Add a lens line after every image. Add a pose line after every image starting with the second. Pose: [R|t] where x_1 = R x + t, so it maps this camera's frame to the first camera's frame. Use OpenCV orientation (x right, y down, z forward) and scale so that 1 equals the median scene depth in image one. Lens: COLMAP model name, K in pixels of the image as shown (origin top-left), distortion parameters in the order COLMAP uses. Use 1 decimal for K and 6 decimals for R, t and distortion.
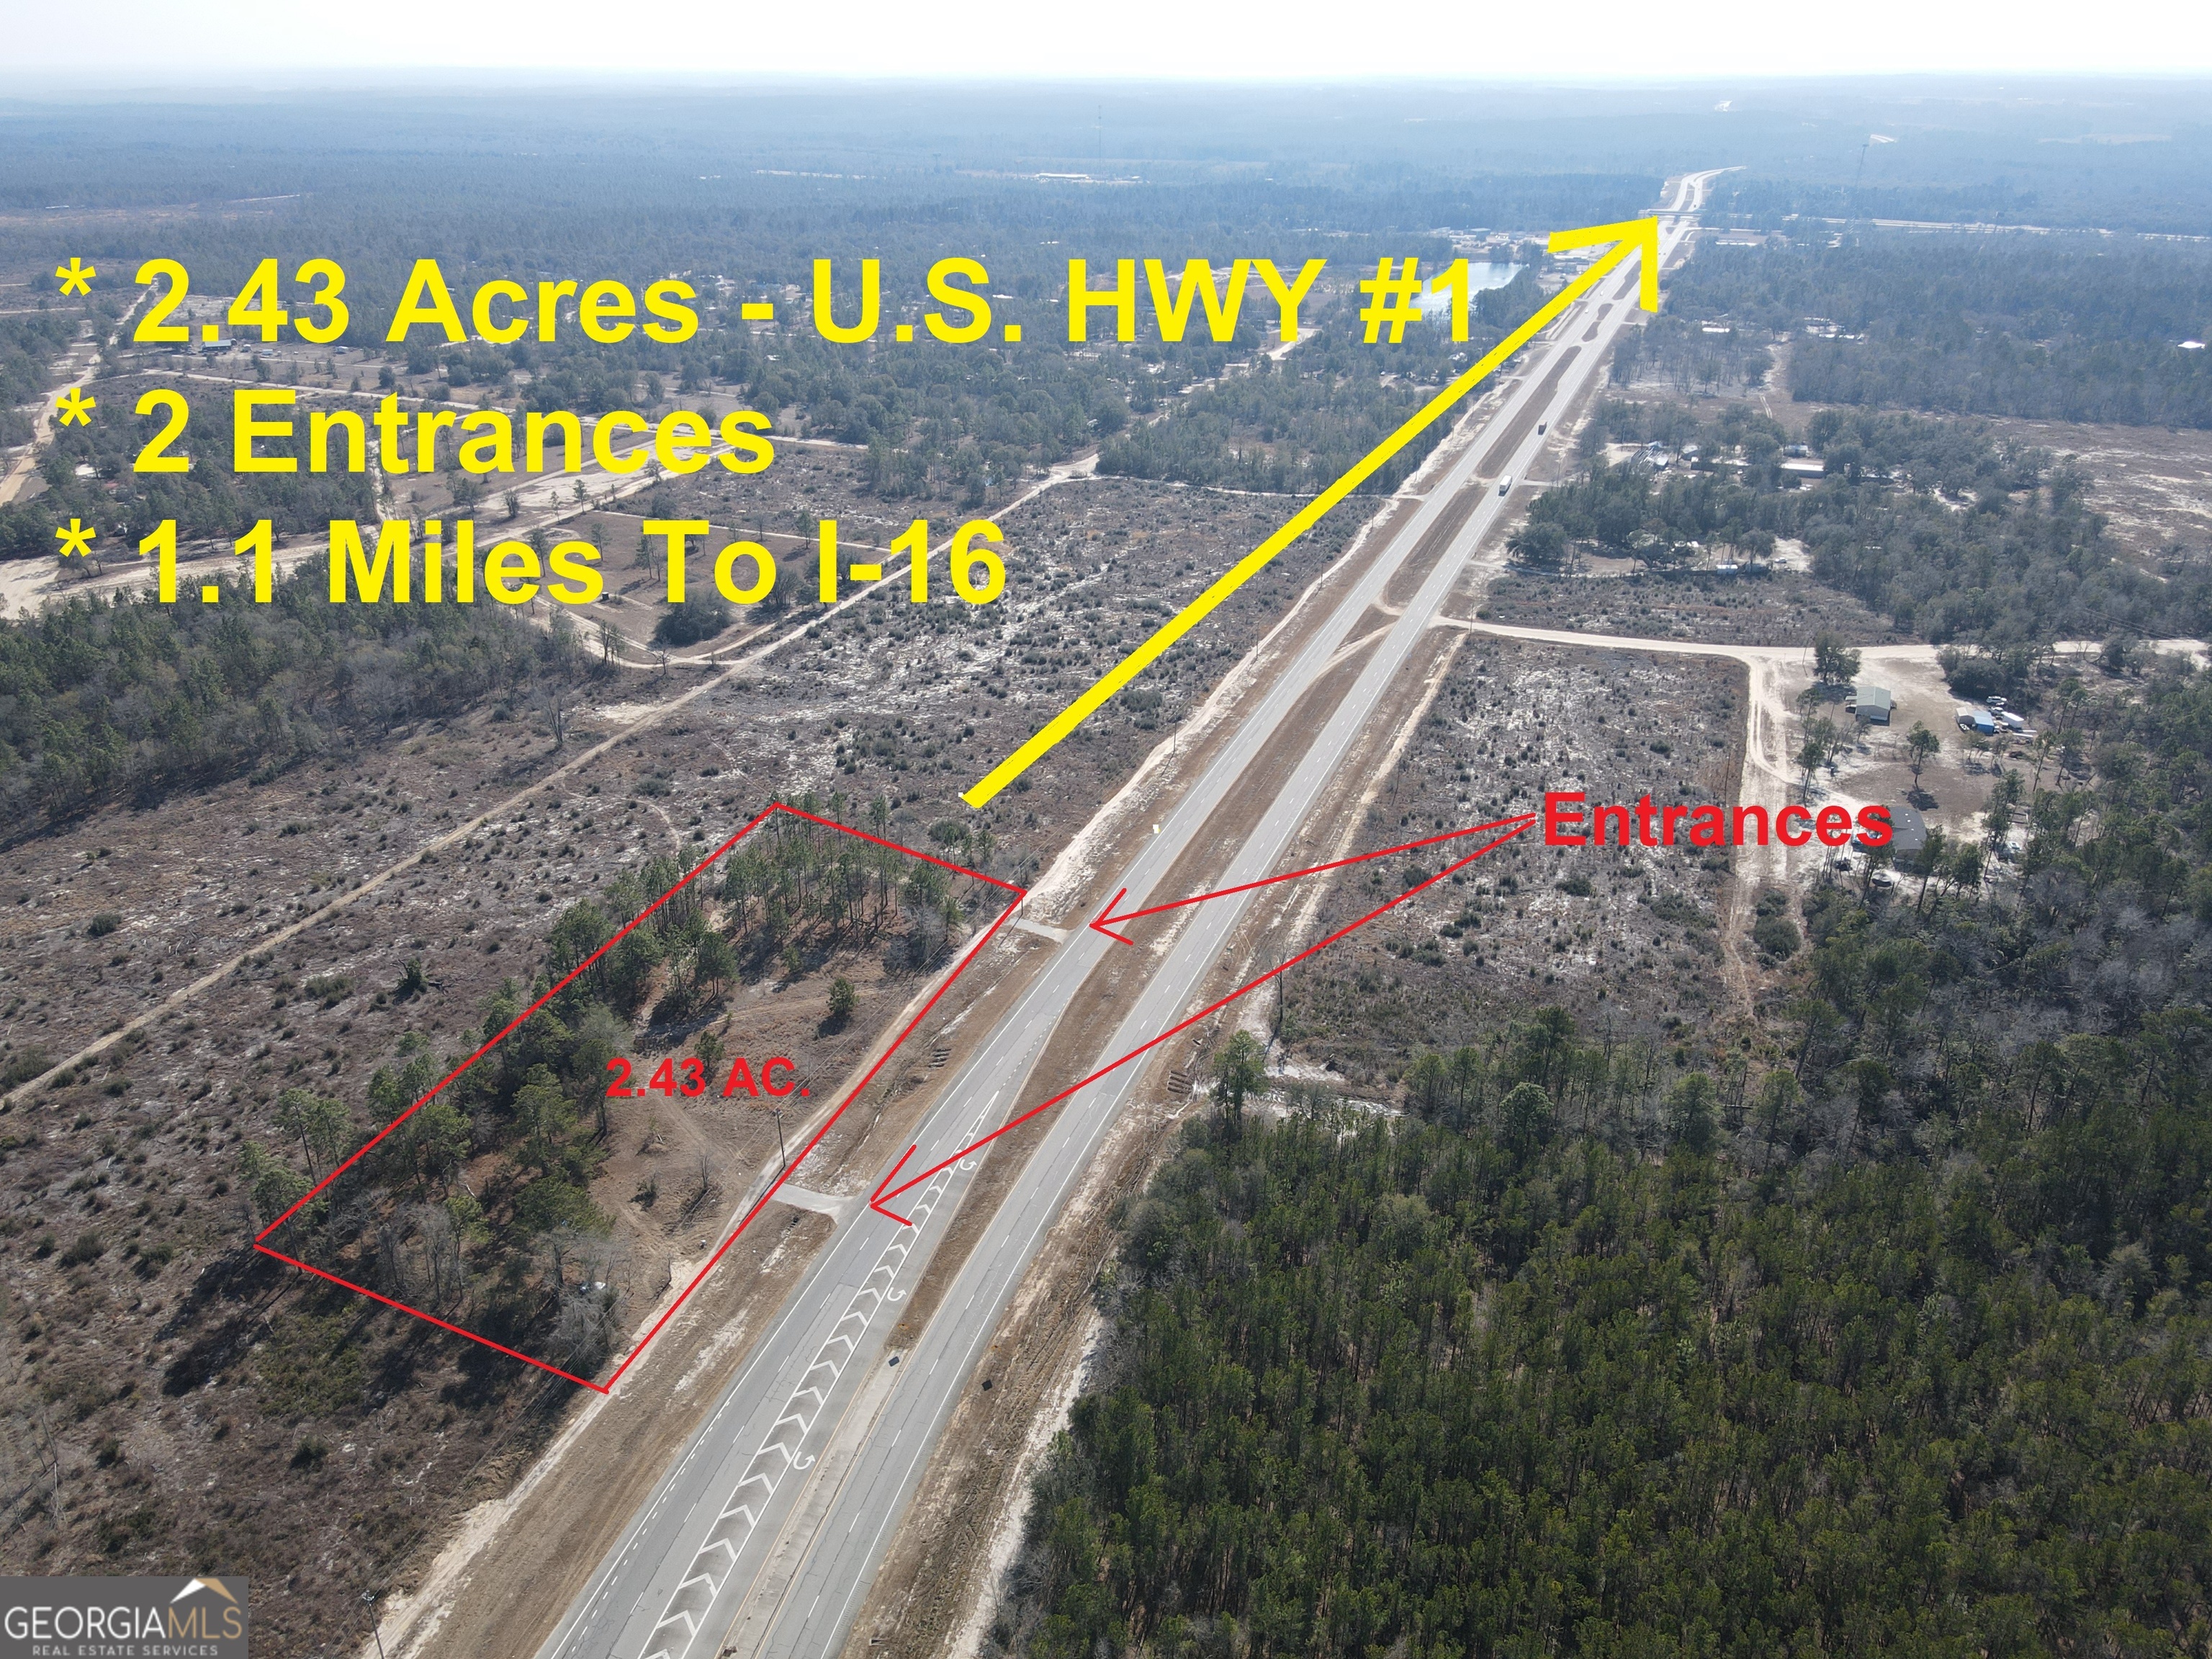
lens RADIAL K [[1616.4, 0, 1106.0], [0, 1616.4, 829.5], [0, 0, 1]] dist [-0.007110, 0.051260]
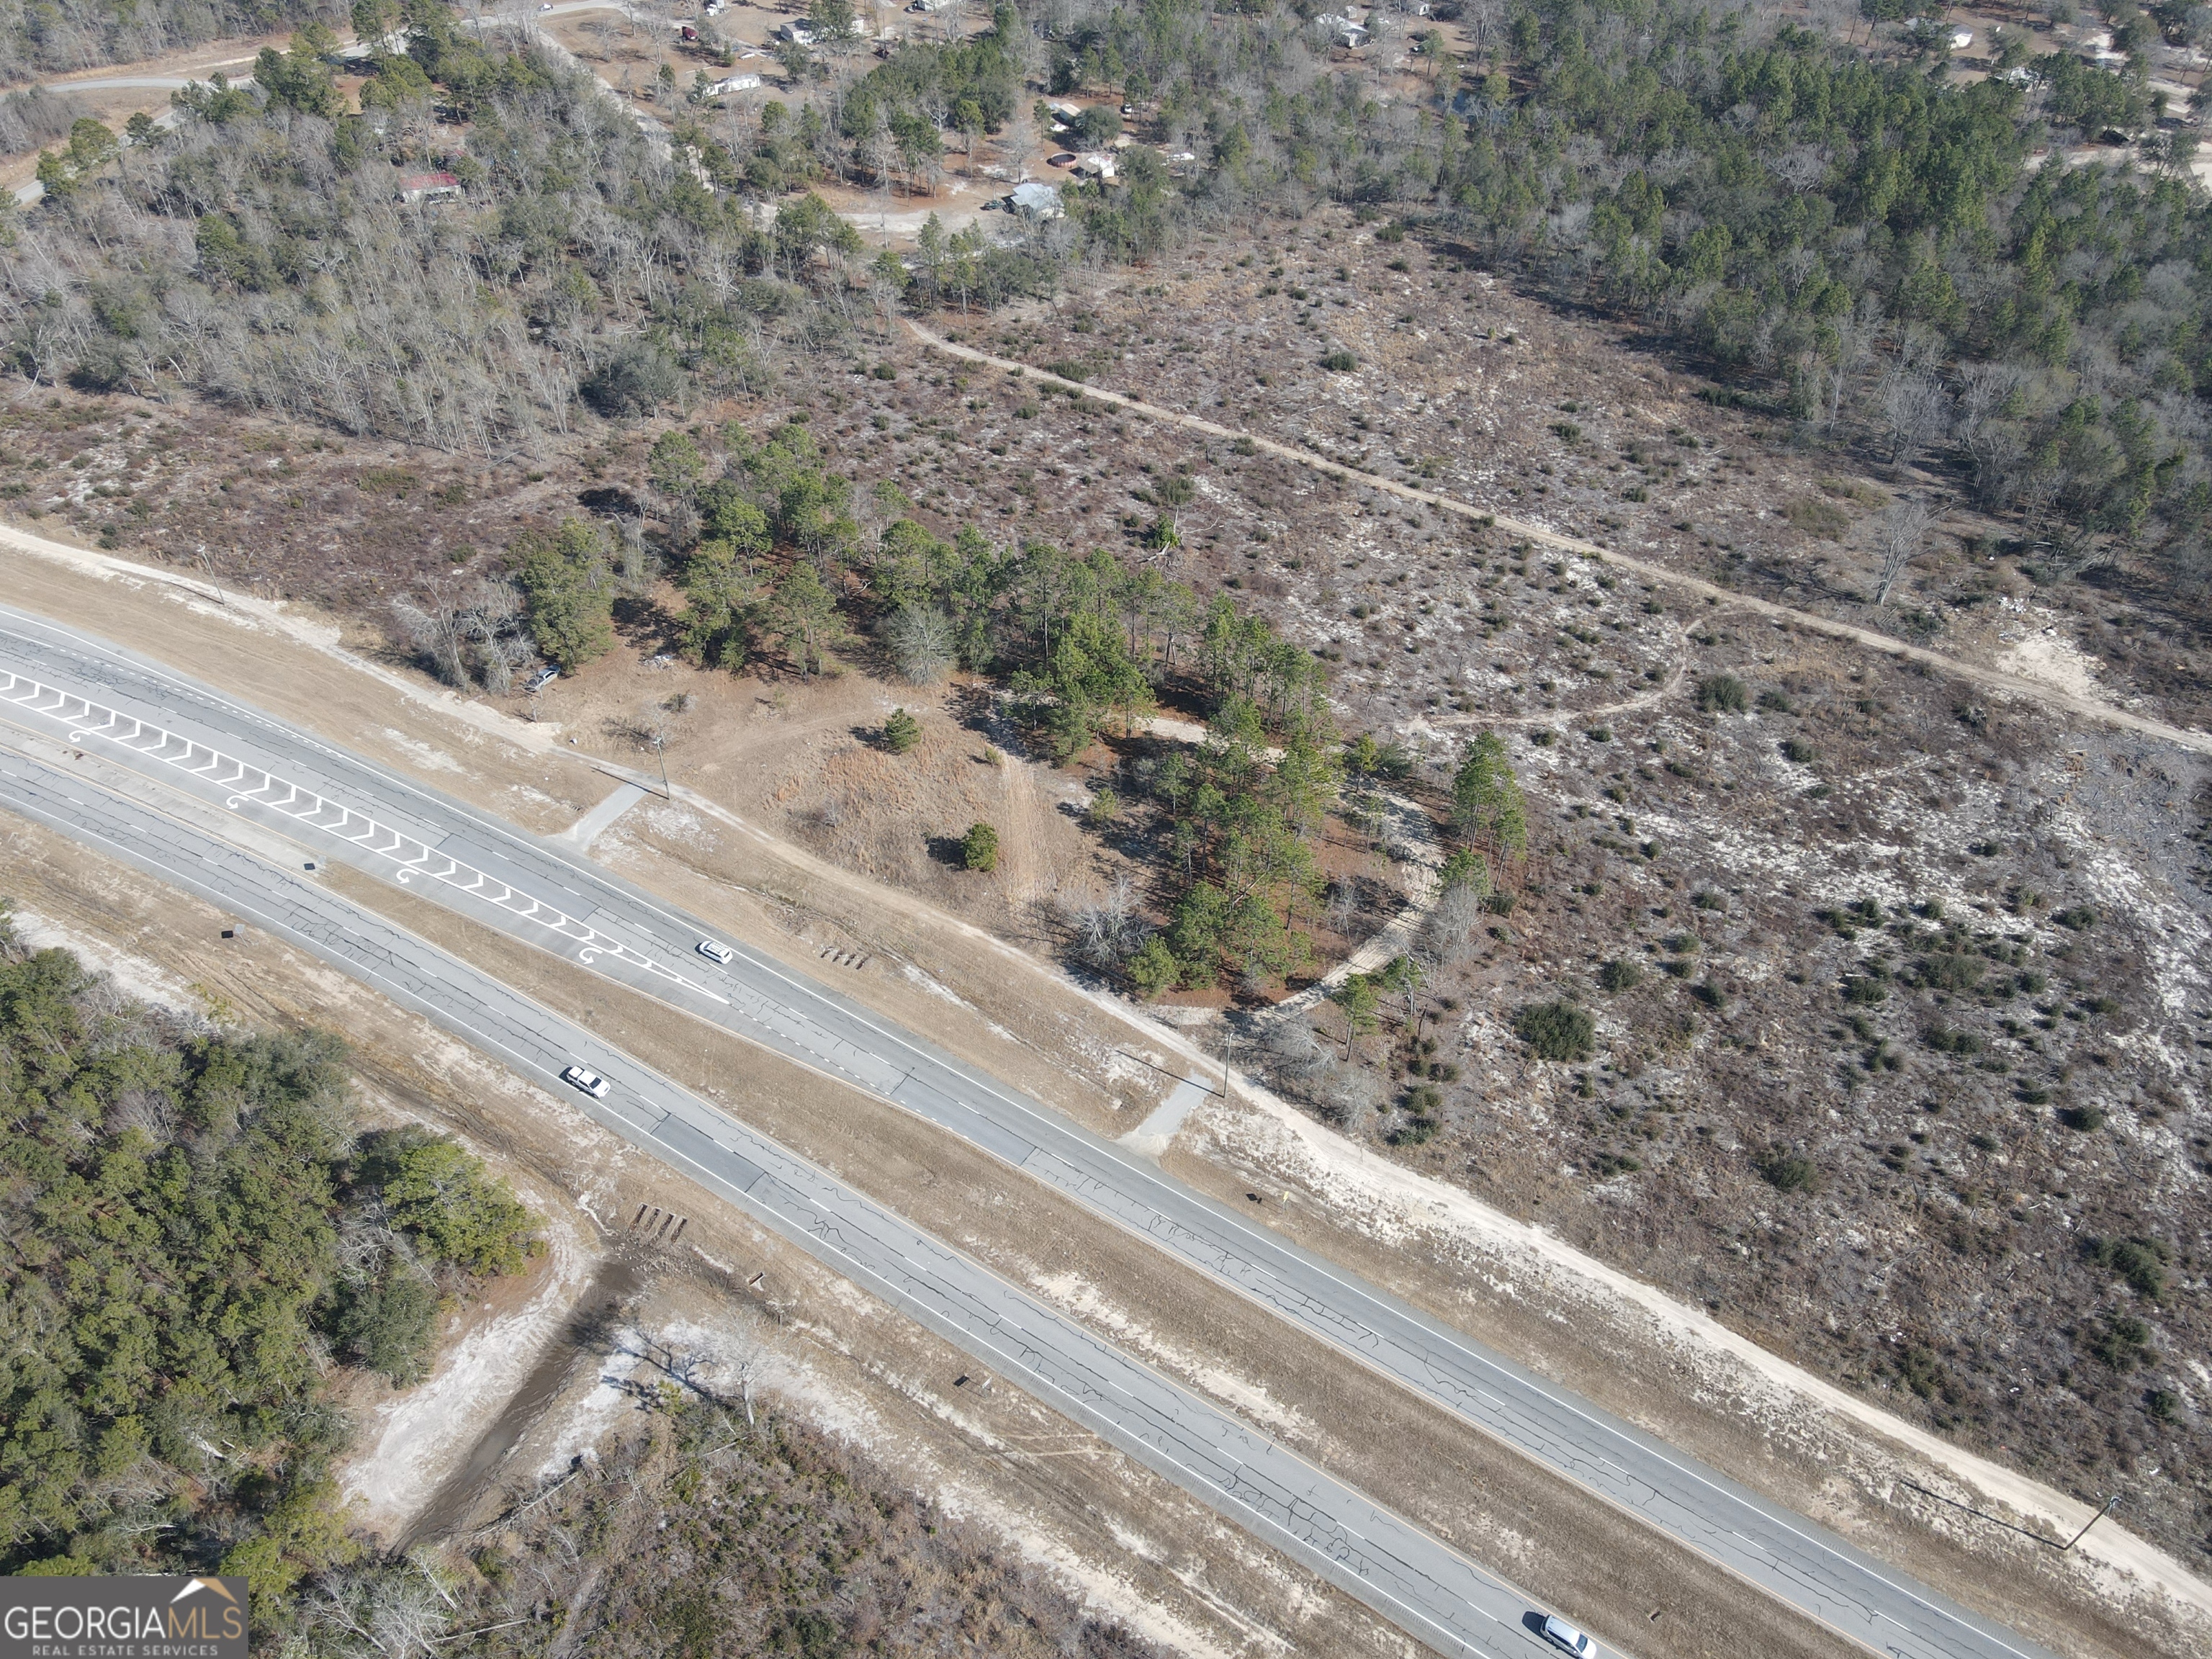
lens RADIAL K [[1616.4, 0, 1106.0], [0, 1616.4, 829.5], [0, 0, 1]] dist [-0.007110, 0.051260]
pose [[-0.210745, 0.664633, -0.716833, 0.300964], [-0.434823, 0.593027, 0.677678, -0.369545], [0.875509, 0.454512, 0.164020, 0.825353]]
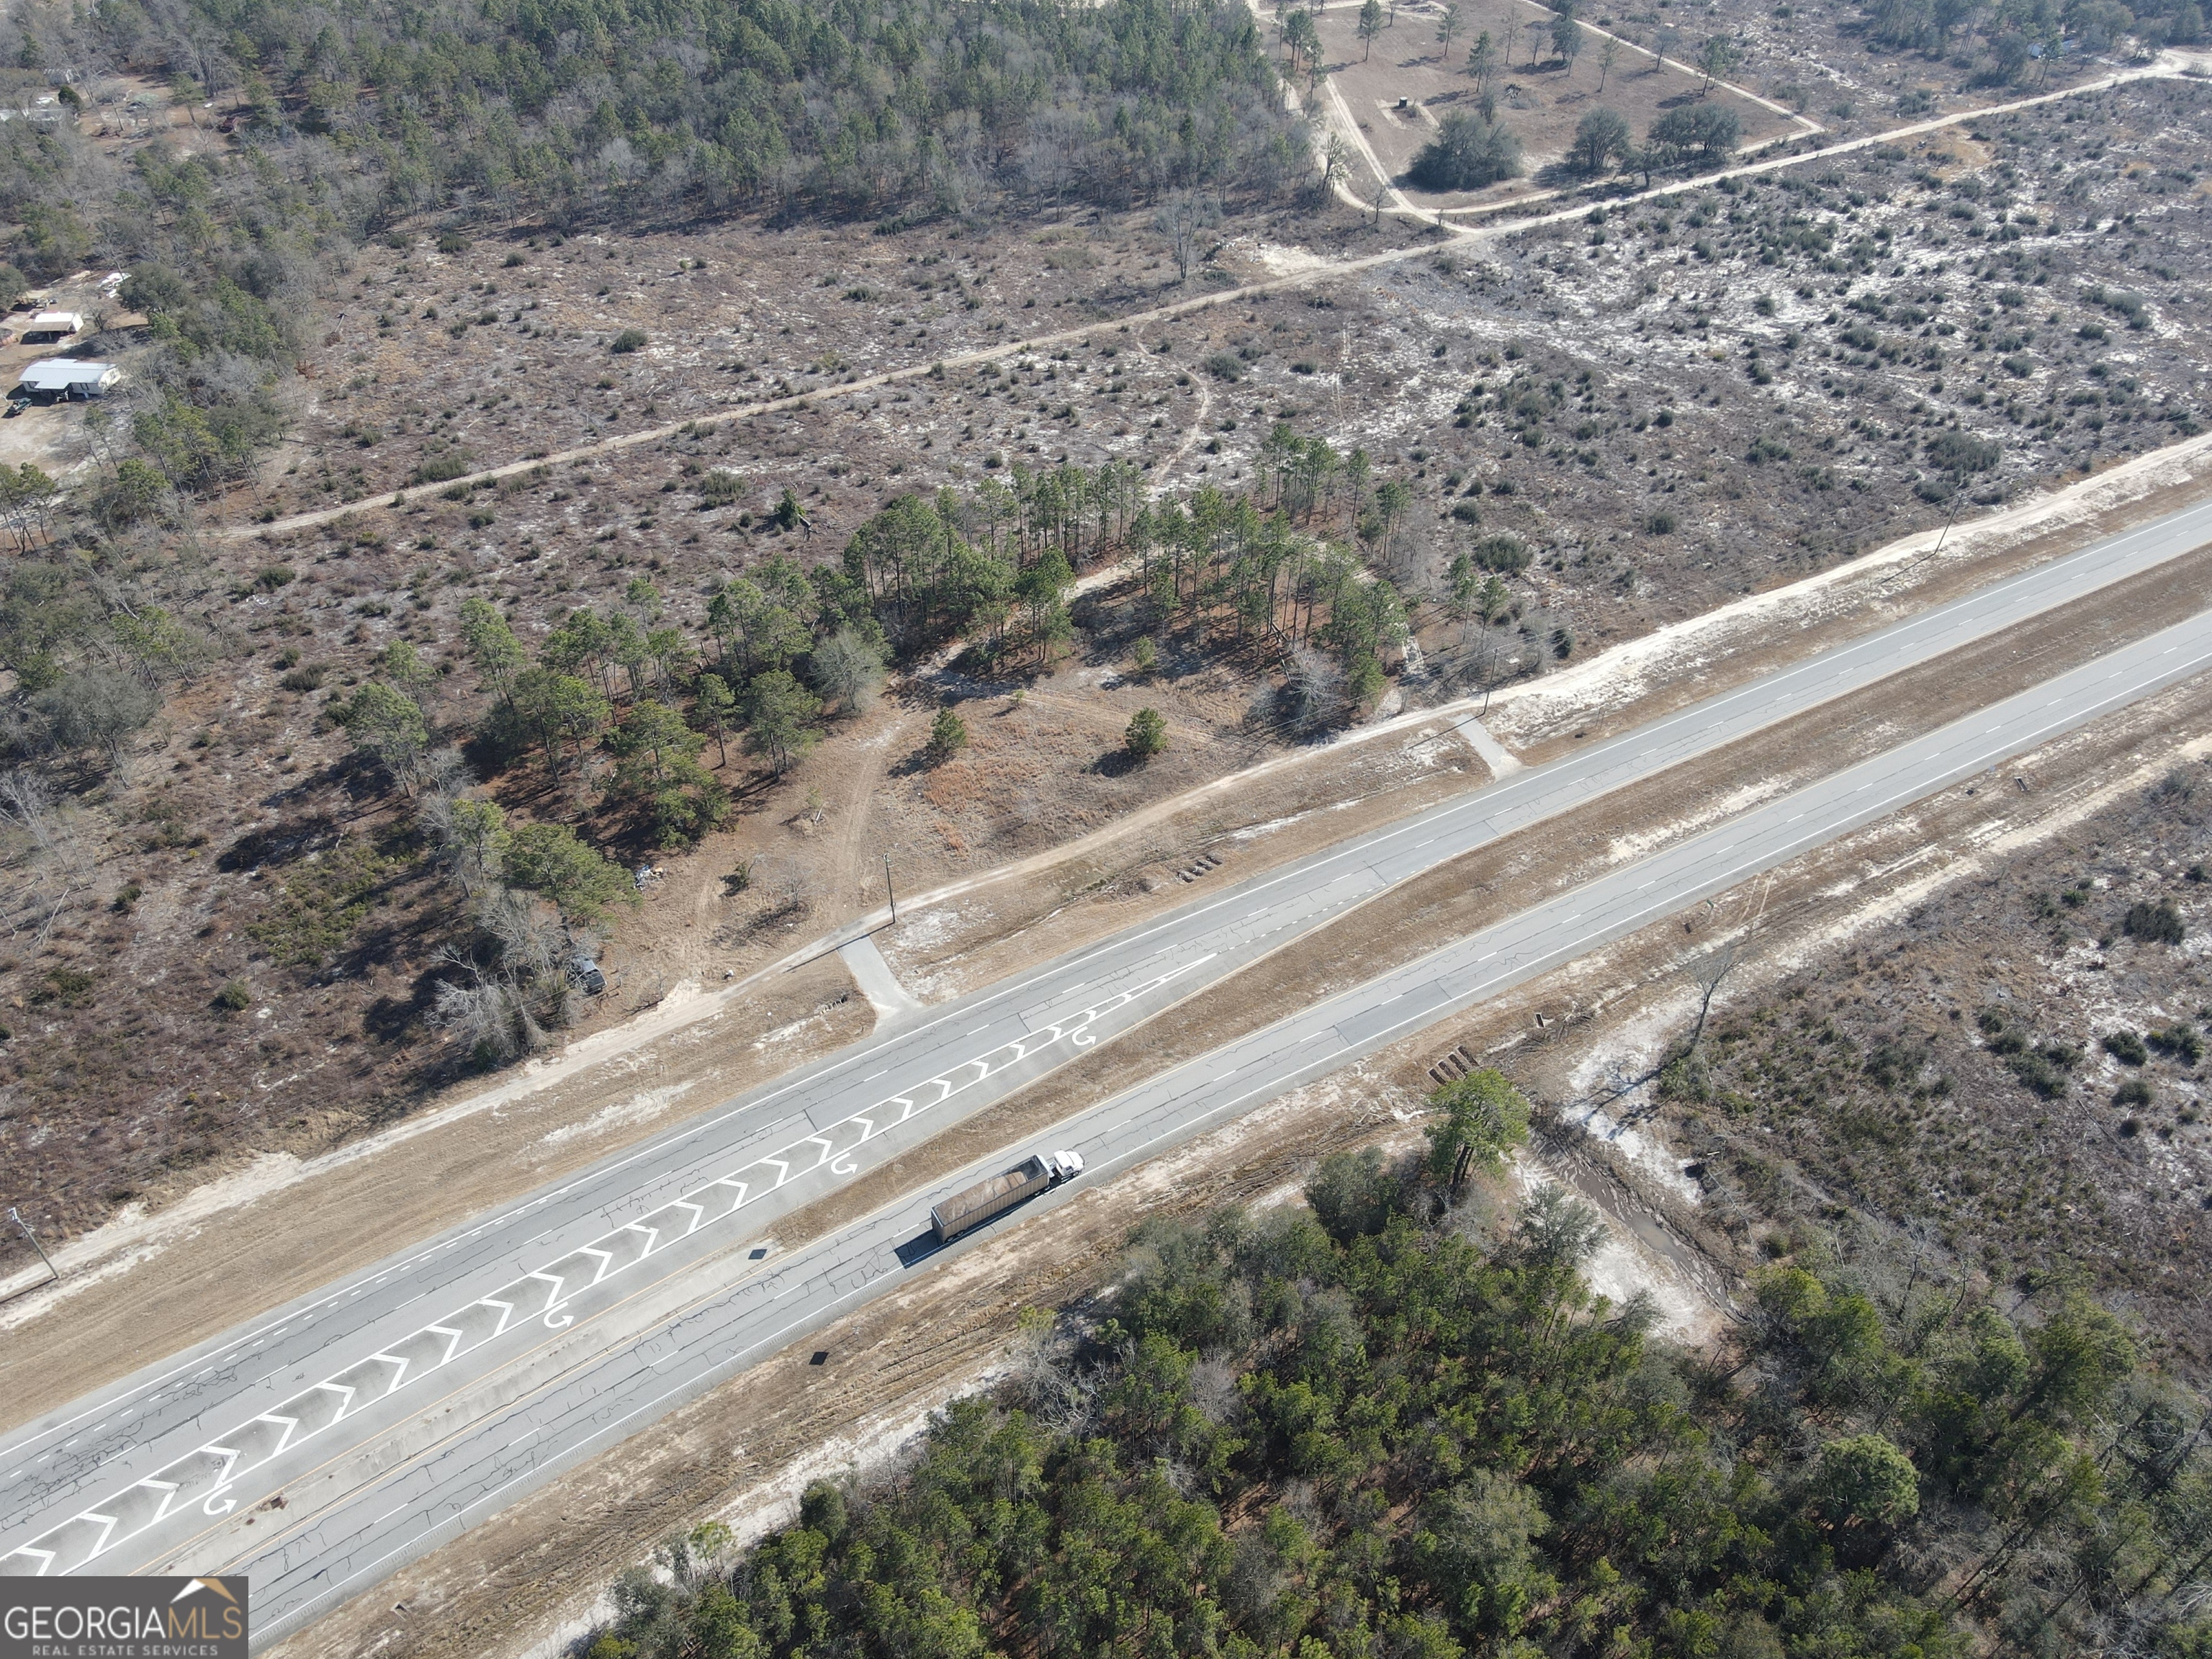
lens RADIAL K [[1616.4, 0, 1106.0], [0, 1616.4, 829.5], [0, 0, 1]] dist [-0.007110, 0.051260]
pose [[0.770040, 0.433373, -0.468215, 0.168289], [-0.286940, 0.890723, 0.352531, -0.100538], [0.569827, -0.137113, 0.810245, 0.340293]]
